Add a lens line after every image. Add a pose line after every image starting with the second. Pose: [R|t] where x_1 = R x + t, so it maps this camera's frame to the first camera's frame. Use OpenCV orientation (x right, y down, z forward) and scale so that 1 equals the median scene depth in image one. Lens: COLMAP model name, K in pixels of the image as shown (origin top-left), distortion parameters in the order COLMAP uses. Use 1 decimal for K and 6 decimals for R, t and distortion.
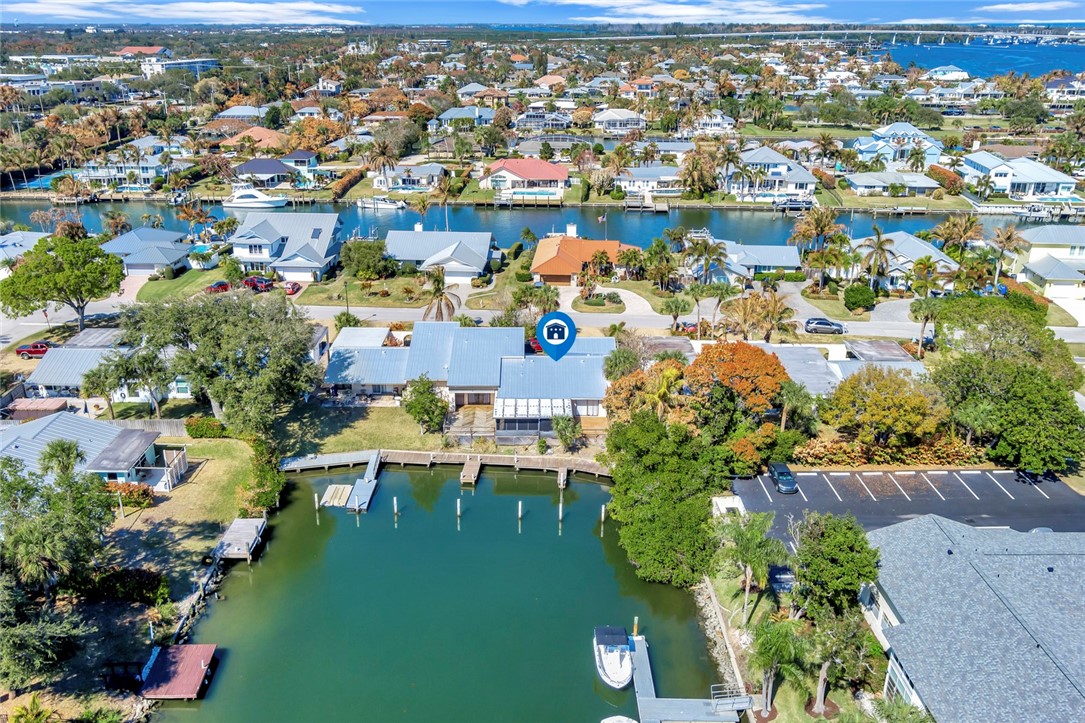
lens RADIAL K [[879.3, 0, 526.9], [0, 879.3, 360.8], [0, 0, 1]] dist [0.002356, 0.002412]
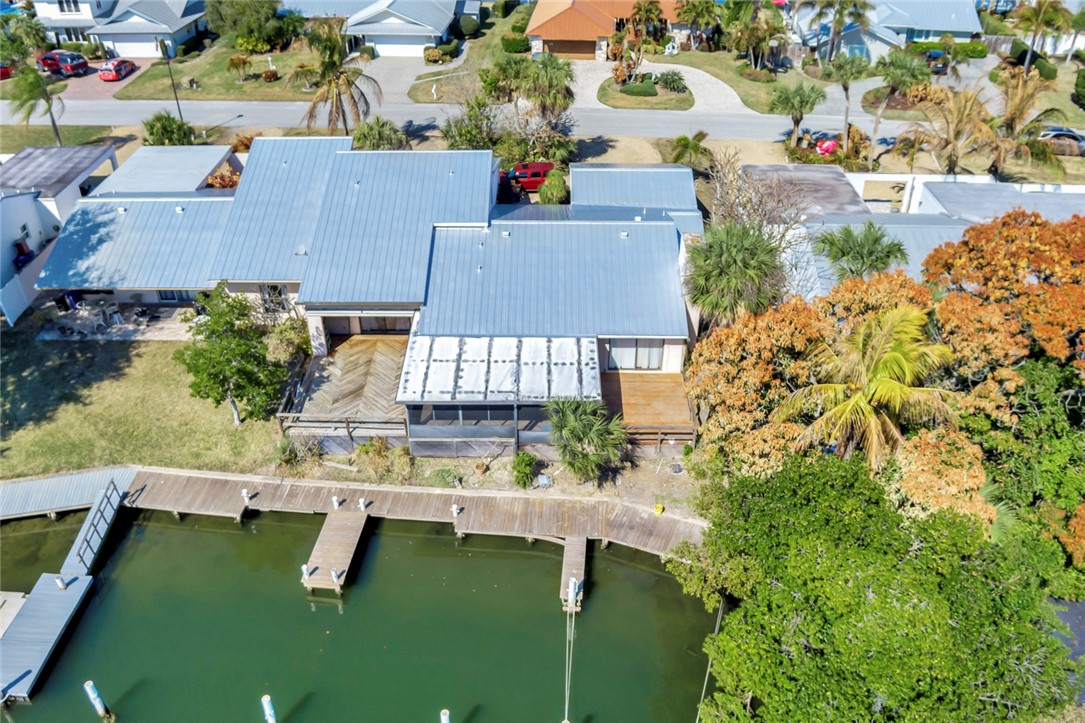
lens RADIAL K [[914.7, 0, 548.5], [0, 914.7, 329.3], [0, 0, 1]] dist [-0.091001, 0.012404]
pose [[0.999996, -0.001919, 0.001960, 0.017308], [0.001501, 0.980865, 0.194684, -0.027681], [-0.002296, -0.194680, 0.980864, 0.379746]]
